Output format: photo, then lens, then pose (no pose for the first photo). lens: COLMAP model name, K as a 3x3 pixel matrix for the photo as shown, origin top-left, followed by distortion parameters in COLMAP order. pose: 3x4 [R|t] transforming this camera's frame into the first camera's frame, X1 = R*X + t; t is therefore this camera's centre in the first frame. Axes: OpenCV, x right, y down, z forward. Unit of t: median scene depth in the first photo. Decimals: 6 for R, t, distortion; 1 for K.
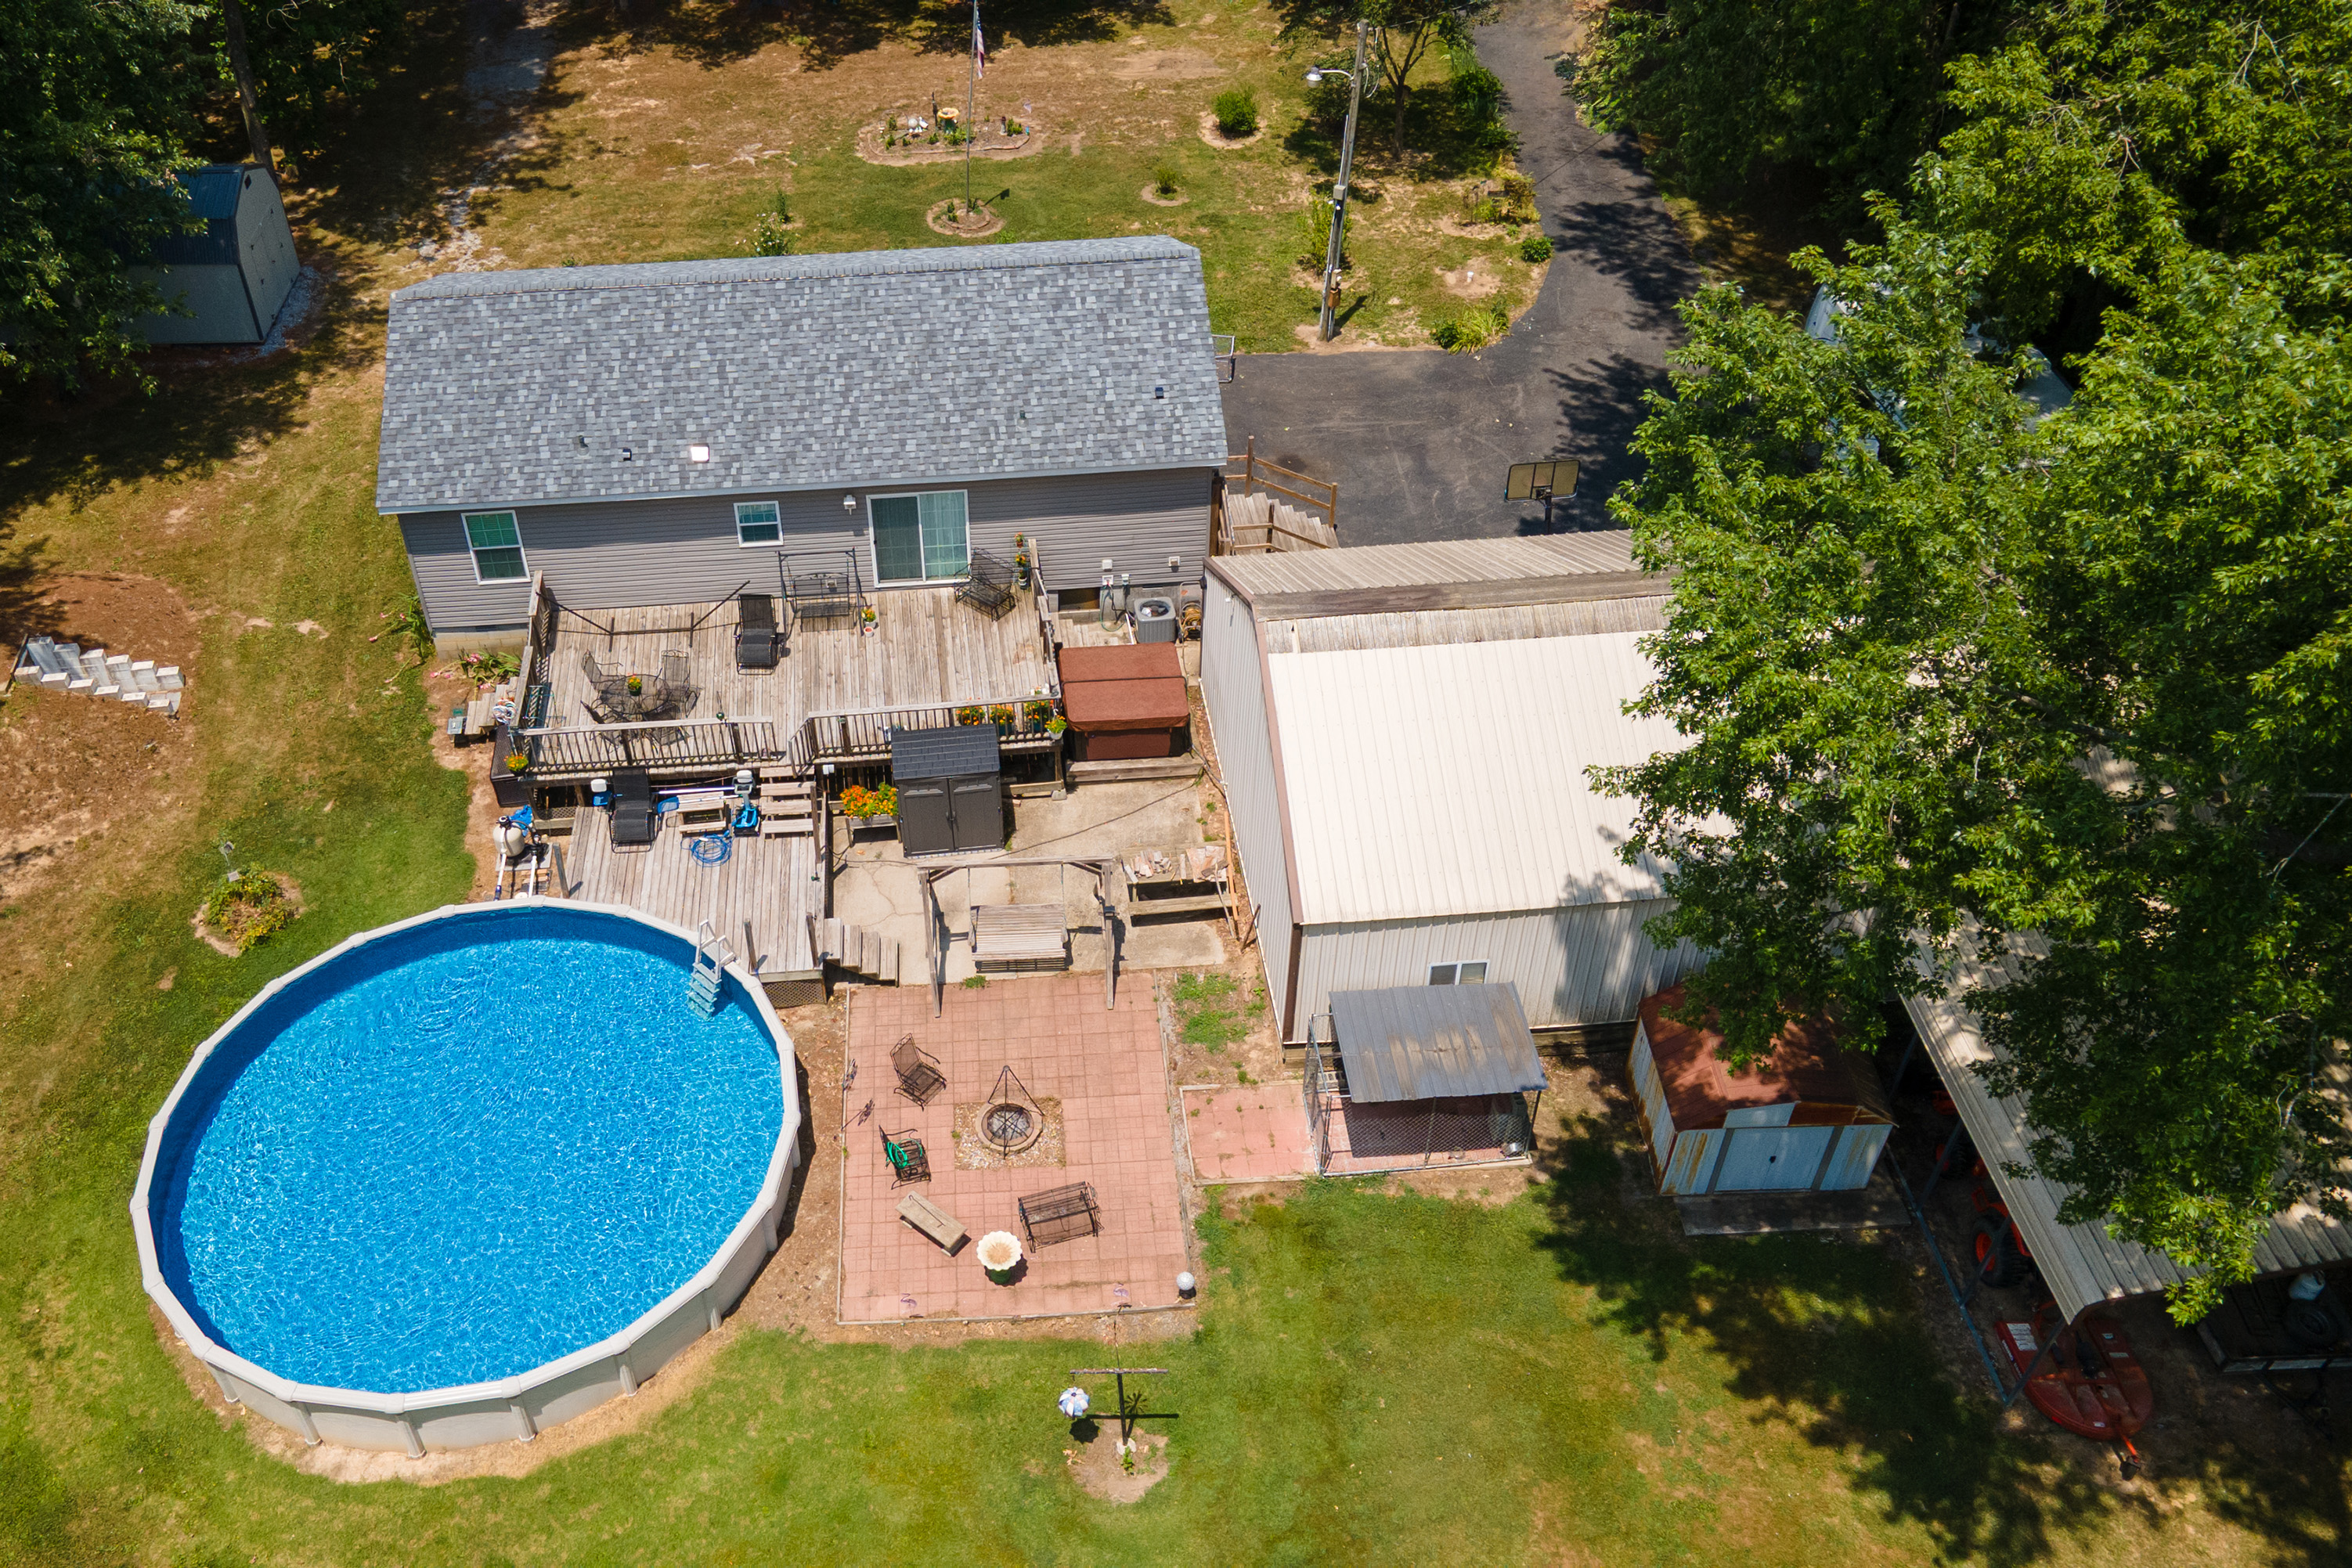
lens RADIAL K [[1973.1, 0, 1121.5], [0, 1973.1, 779.9], [0, 0, 1]] dist [0.000271, 0.047352]
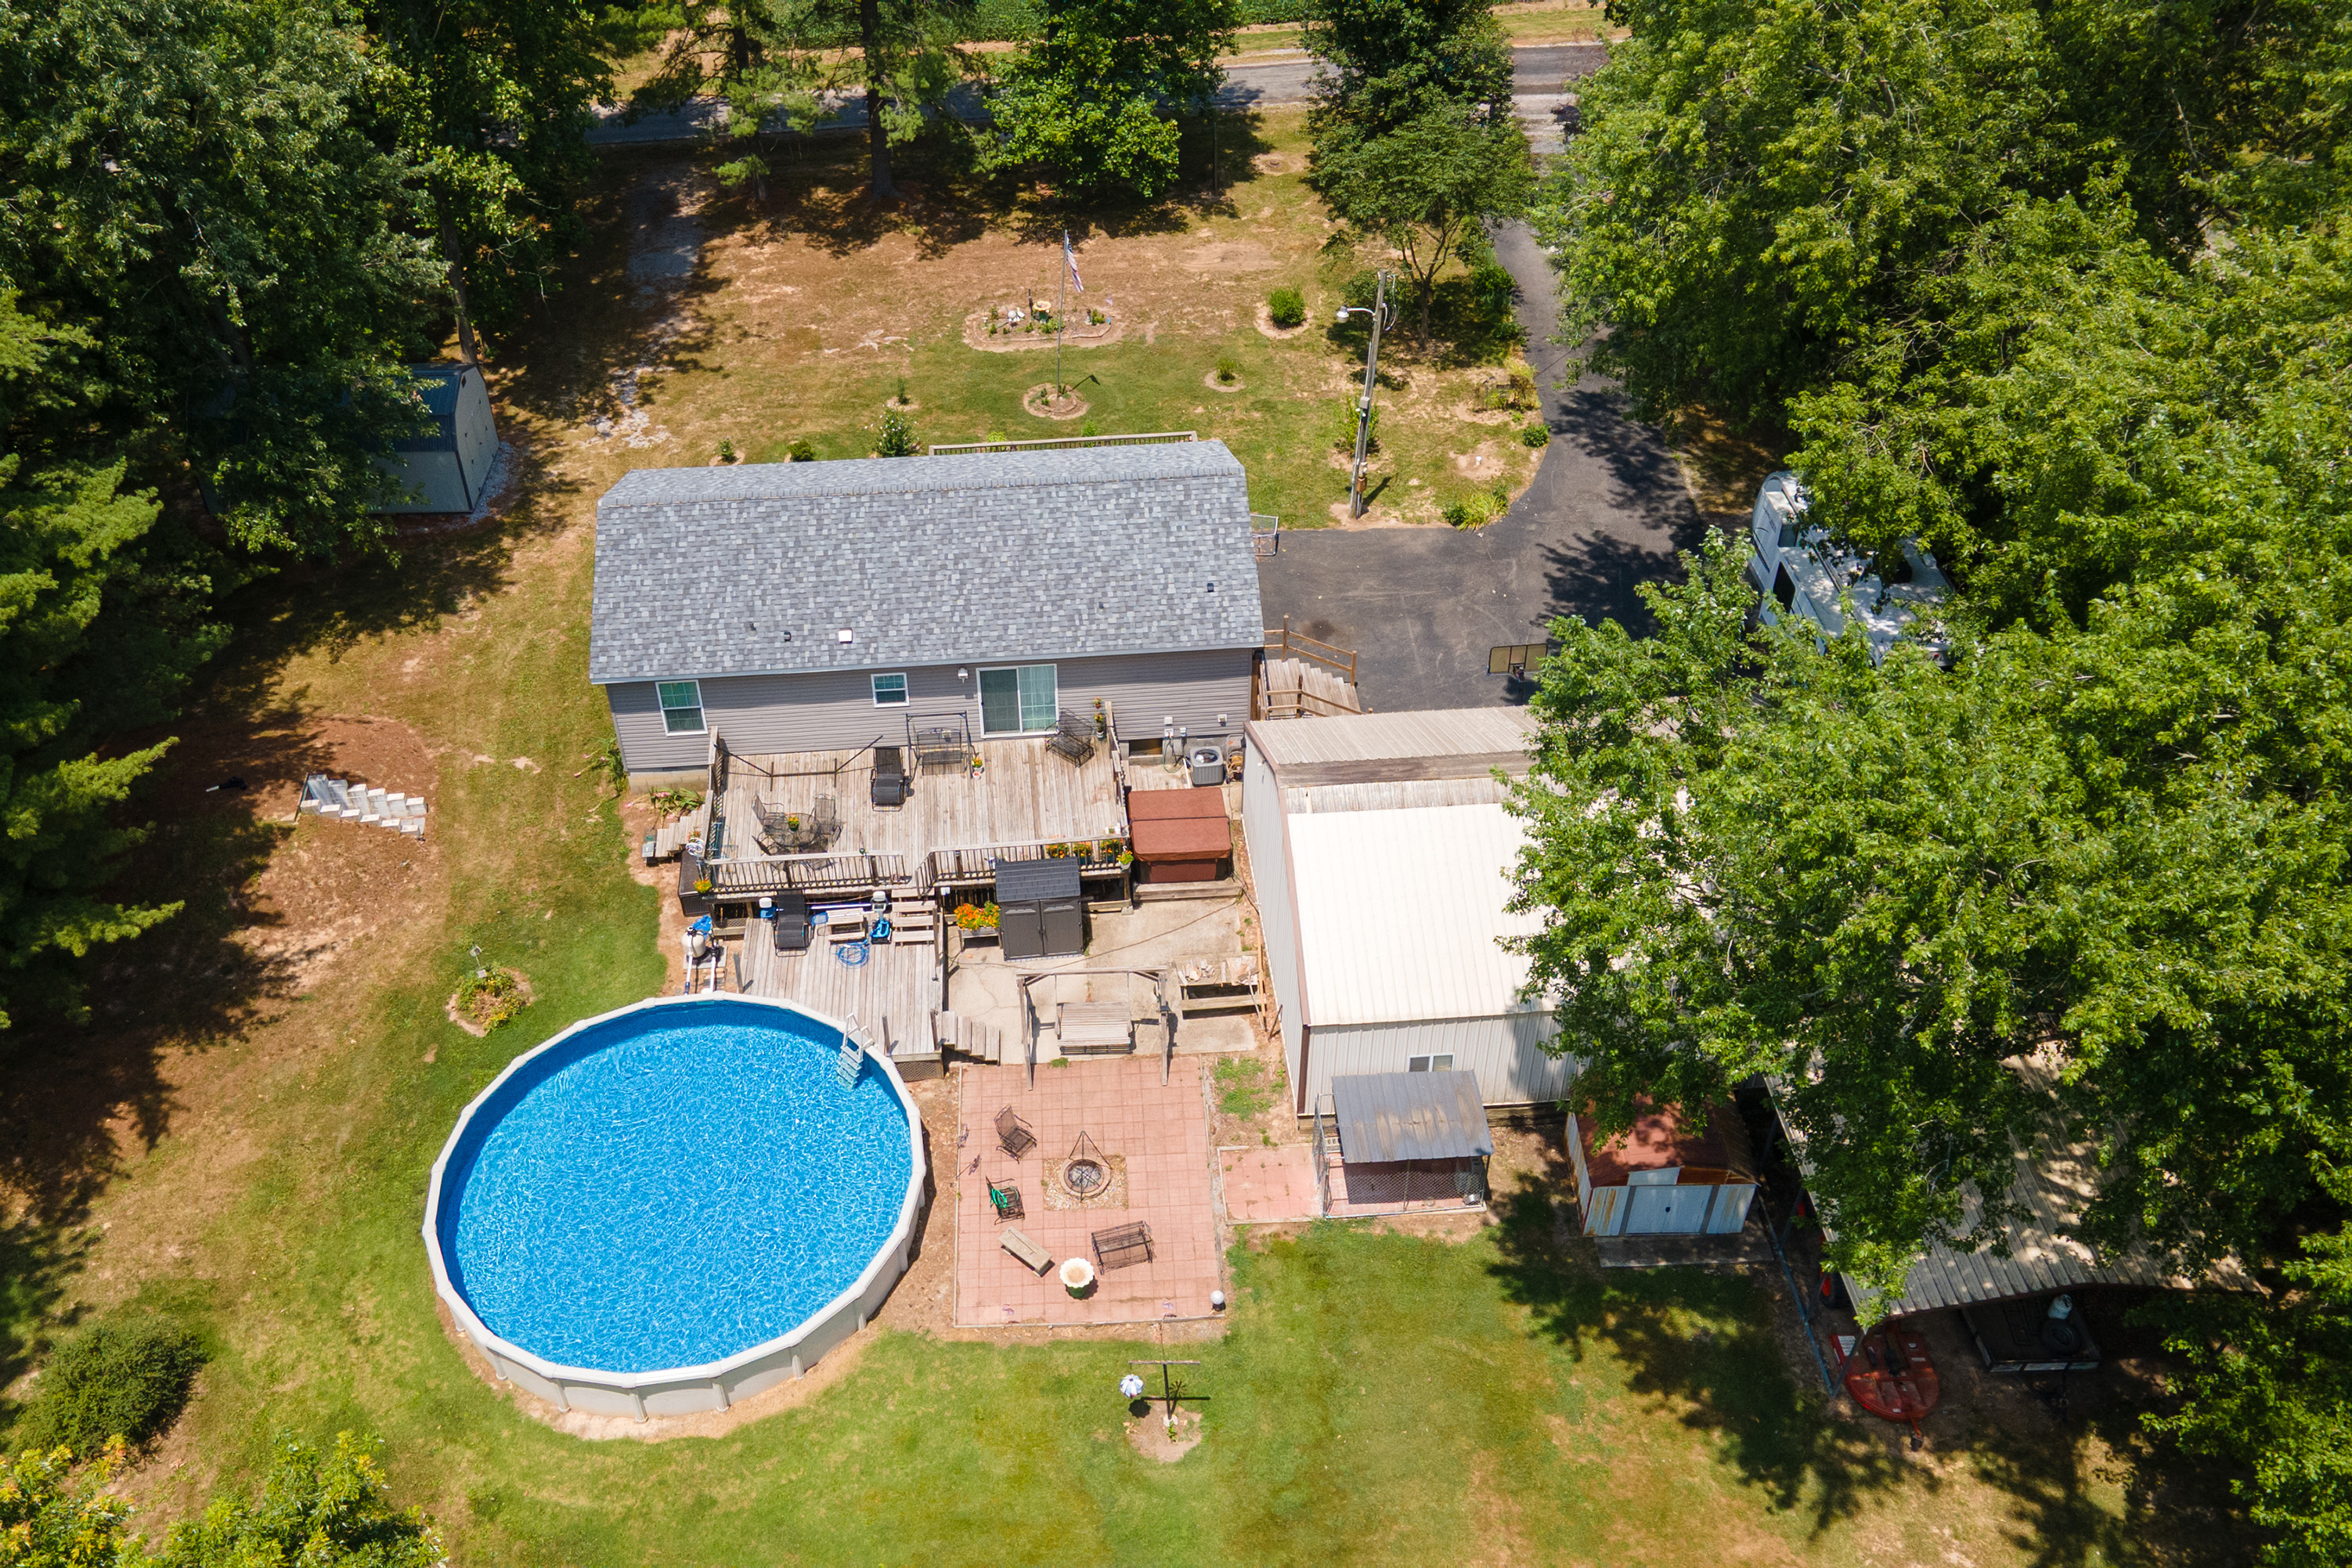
lens RADIAL K [[1962.2, 0, 1176.0], [0, 1962.2, 784.0], [0, 0, 1]] dist [0.009826, 0.038697]
pose [[0.999880, 0.008398, -0.012982, 0.015357], [-0.008593, 0.999850, -0.015044, -0.056522], [0.012854, 0.015154, 0.999803, -0.259829]]
